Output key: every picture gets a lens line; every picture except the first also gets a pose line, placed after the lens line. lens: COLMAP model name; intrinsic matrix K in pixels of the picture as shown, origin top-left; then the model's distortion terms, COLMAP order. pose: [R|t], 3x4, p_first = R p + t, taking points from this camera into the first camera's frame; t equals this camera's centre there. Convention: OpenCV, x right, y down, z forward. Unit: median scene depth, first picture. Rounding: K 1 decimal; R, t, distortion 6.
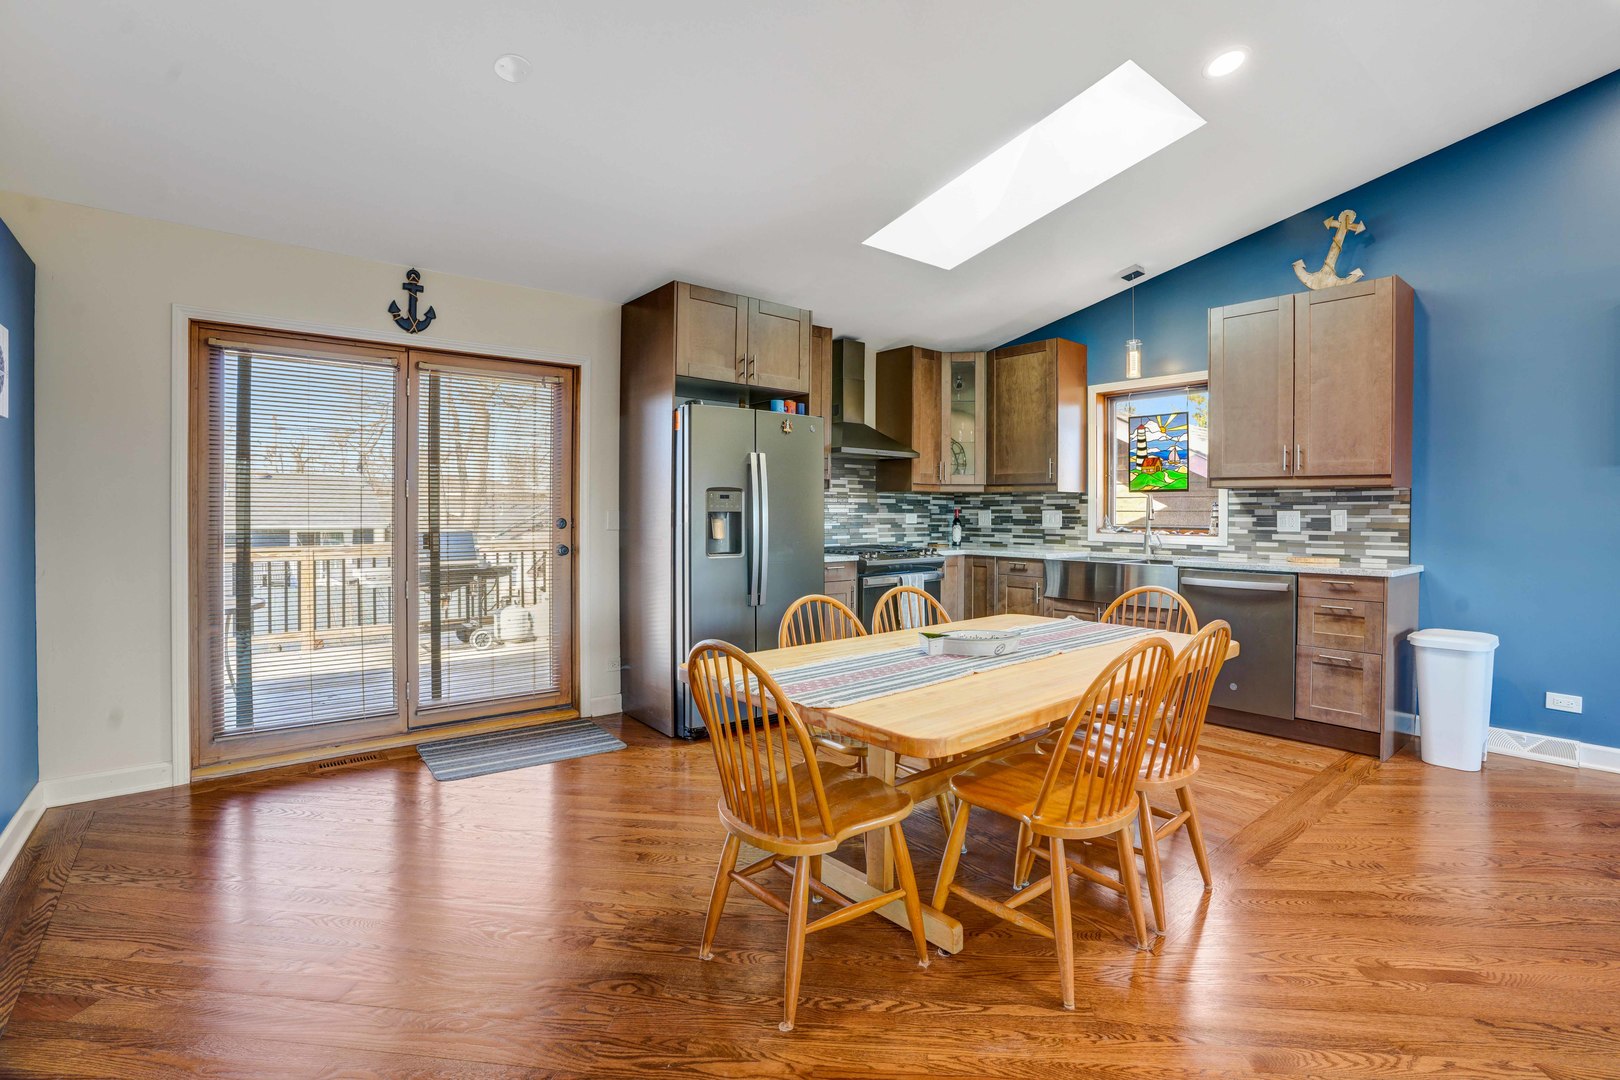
lens RADIAL K [[767.6, 0, 825.7], [0, 767.6, 525.9], [0, 0, 1]] dist [-0.027105, 0.000747]
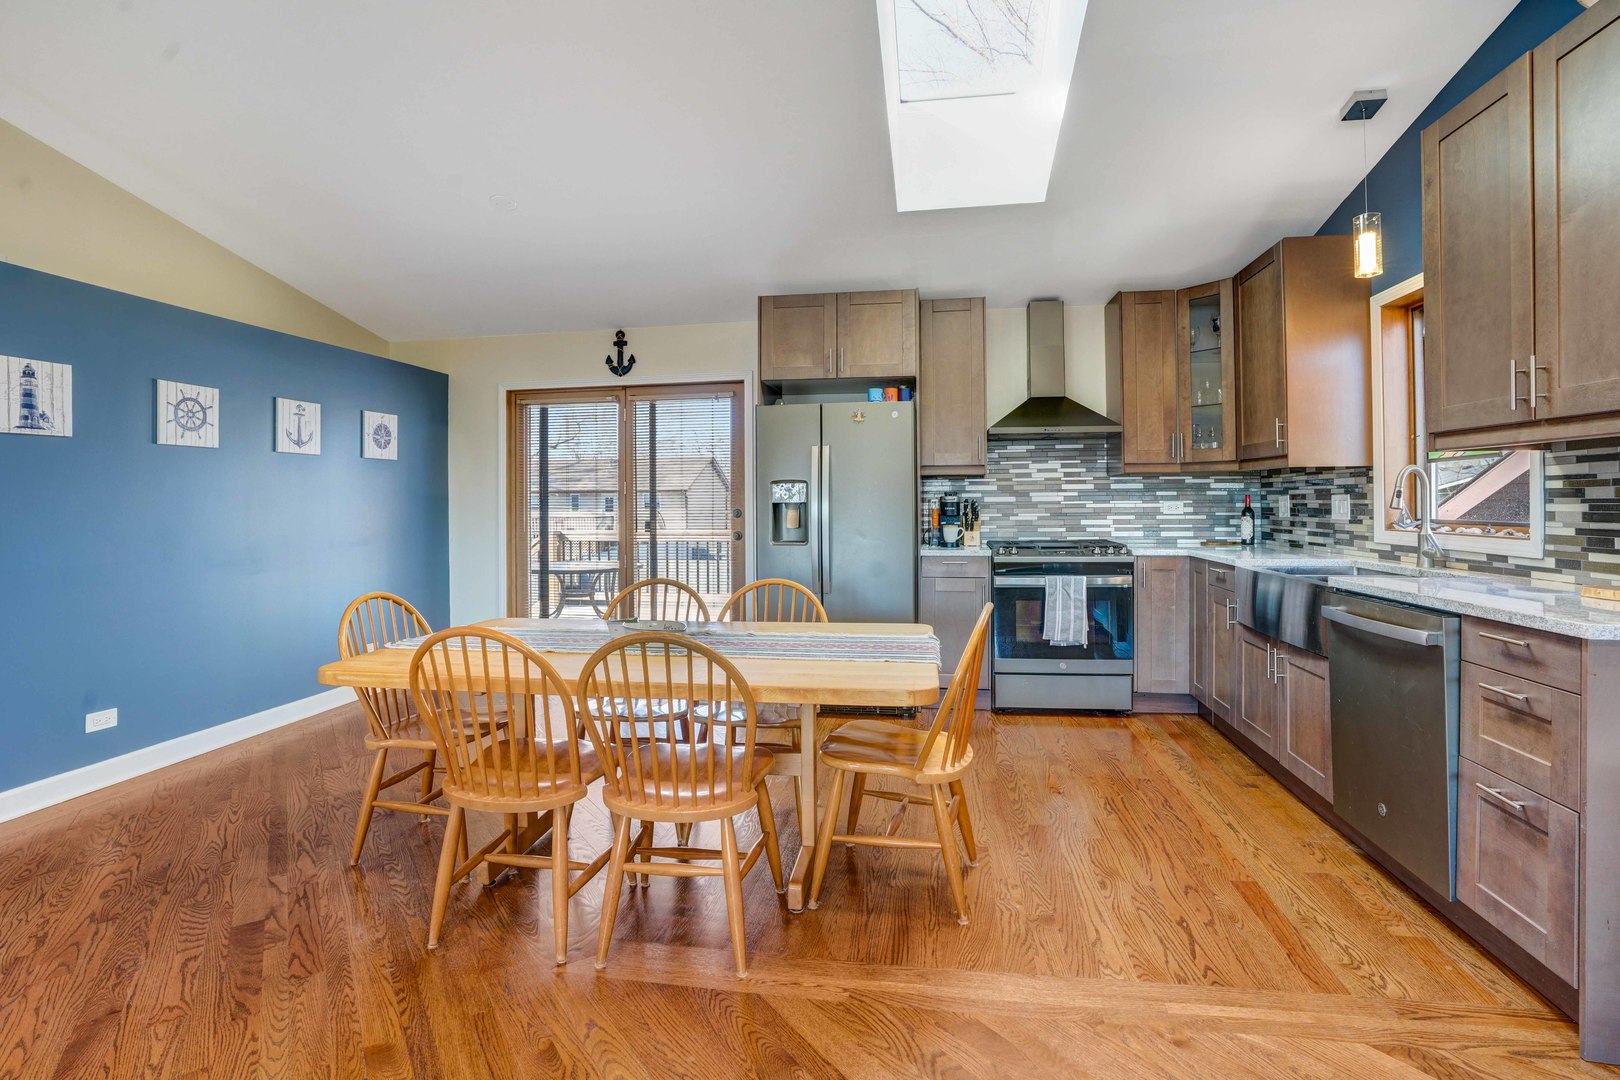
lens RADIAL K [[767.6, 0, 811.5], [0, 767.6, 501.3], [0, 0, 1]] dist [-0.027105, 0.000747]
pose [[0.659537, -0.011990, -0.751576, 0.596542], [-0.001604, 0.999848, -0.017358, -0.003049], [0.751670, 0.012654, 0.659418, 0.287083]]
